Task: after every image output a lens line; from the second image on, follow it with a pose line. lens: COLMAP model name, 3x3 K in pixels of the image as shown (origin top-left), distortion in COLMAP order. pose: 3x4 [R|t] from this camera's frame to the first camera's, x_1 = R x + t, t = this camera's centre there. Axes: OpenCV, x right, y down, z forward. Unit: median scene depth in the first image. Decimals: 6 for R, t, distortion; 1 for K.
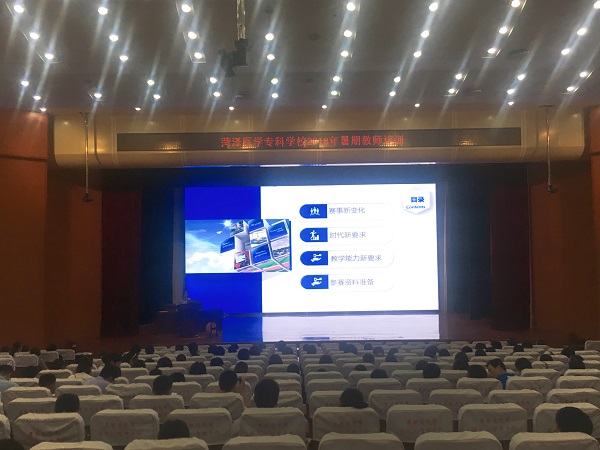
lens RADIAL K [[586.7, 0, 326.5], [0, 586.7, 212.6], [0, 0, 1]] dist [0.055857, -0.006795]
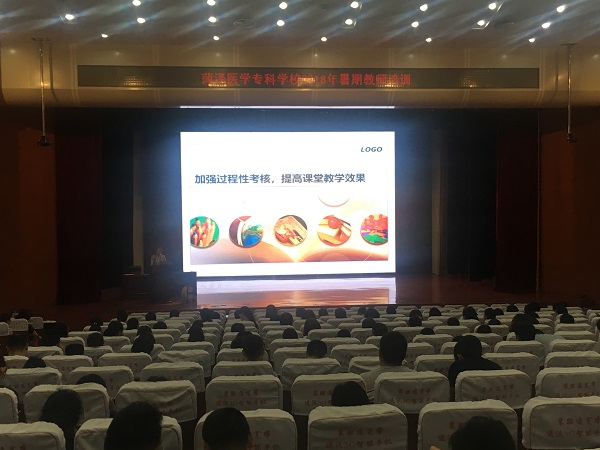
lens RADIAL K [[660.3, 0, 300.0], [0, 660.3, 225.0], [0, 0, 1]] dist [0.056853, -0.023802]
pose [[0.996364, 0.001813, 0.085178, -0.117833], [-0.009433, 0.995974, 0.089139, 0.005770], [-0.084673, -0.089619, 0.992370, 0.010143]]
